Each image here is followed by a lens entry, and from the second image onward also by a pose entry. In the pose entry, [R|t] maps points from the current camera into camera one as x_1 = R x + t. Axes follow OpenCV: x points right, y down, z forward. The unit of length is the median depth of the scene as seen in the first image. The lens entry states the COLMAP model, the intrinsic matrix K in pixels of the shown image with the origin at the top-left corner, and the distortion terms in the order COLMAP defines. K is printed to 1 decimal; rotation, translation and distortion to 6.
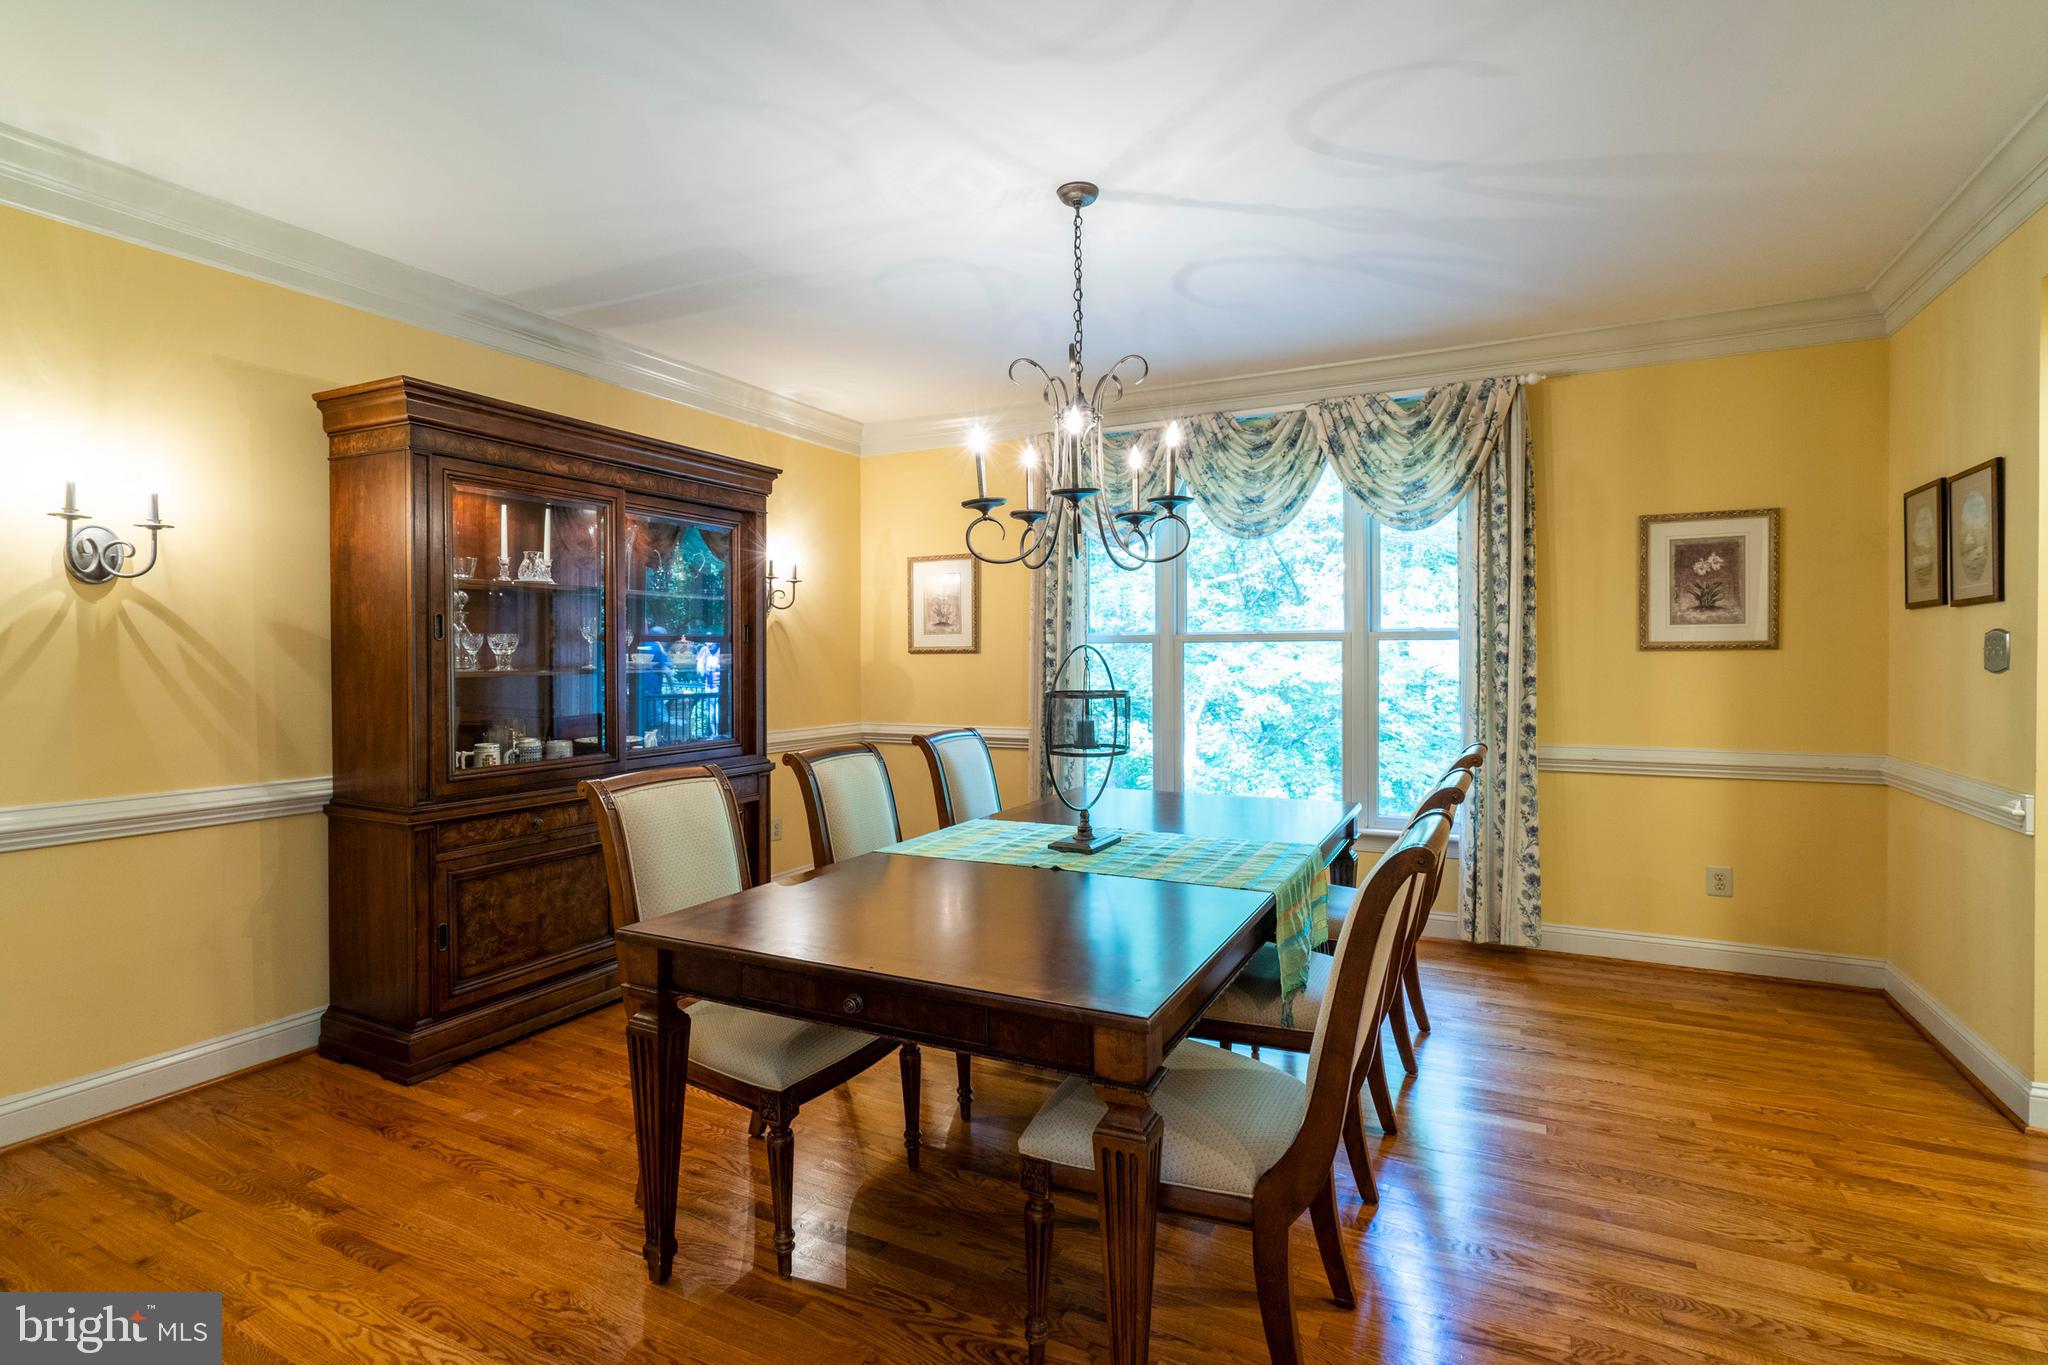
lens RADIAL K [[935.3, 0, 1024.0], [0, 935.3, 682.5], [0, 0, 1]] dist [-0.026968, -0.000518]
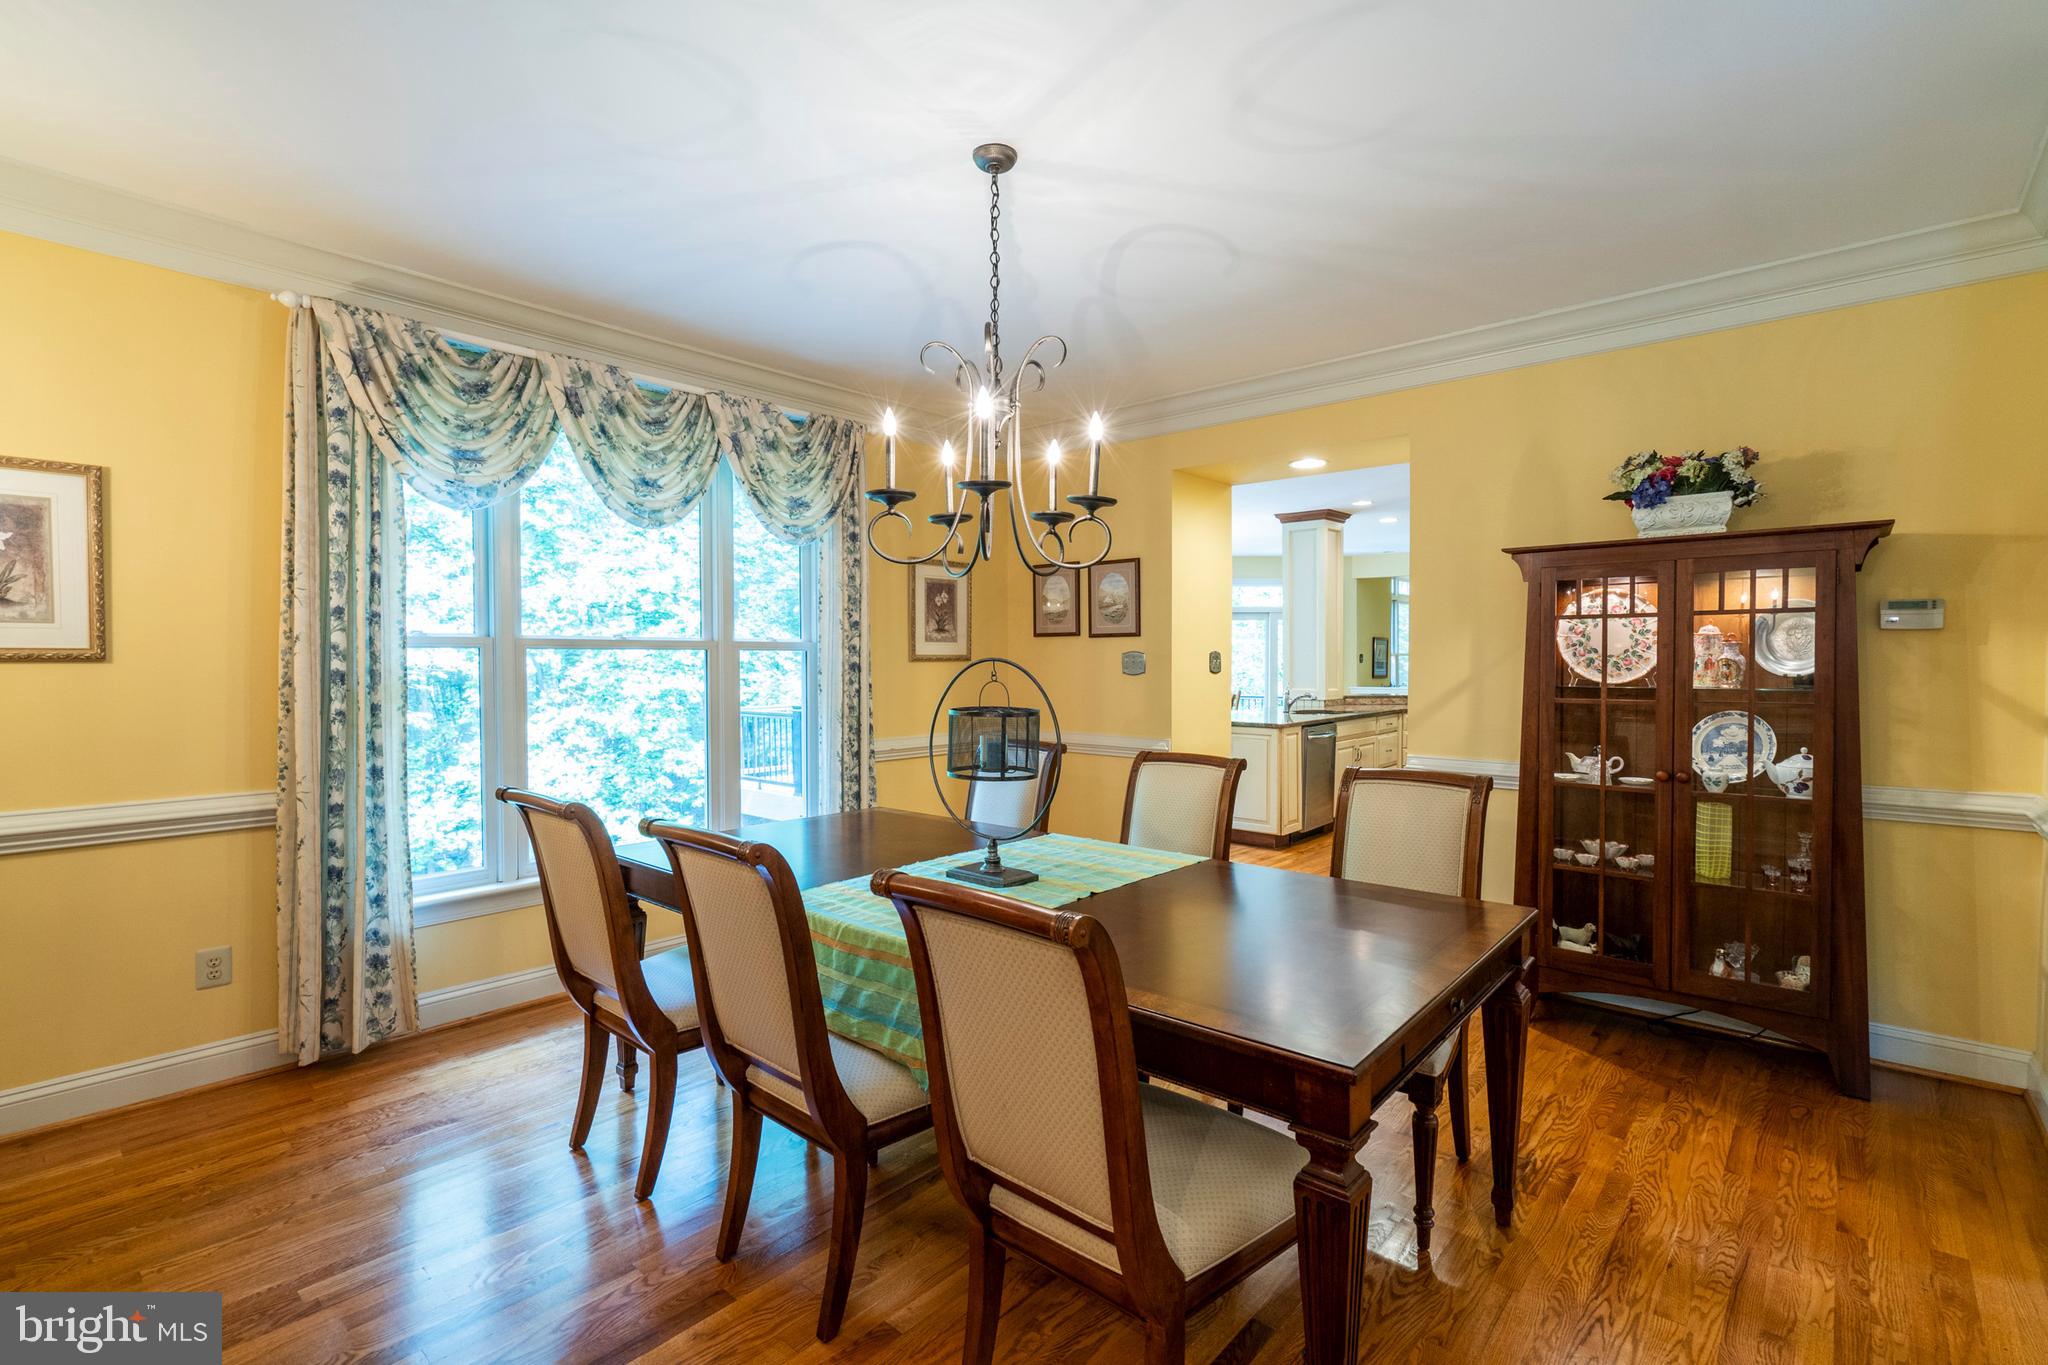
lens RADIAL K [[935.3, 0, 1024.0], [0, 935.3, 682.5], [0, 0, 1]] dist [-0.026968, -0.000518]
pose [[0.244280, -0.021400, 0.969469, -0.554185], [0.022629, 0.999610, 0.016364, -0.022816], [-0.969441, 0.017941, 0.244669, 0.523354]]
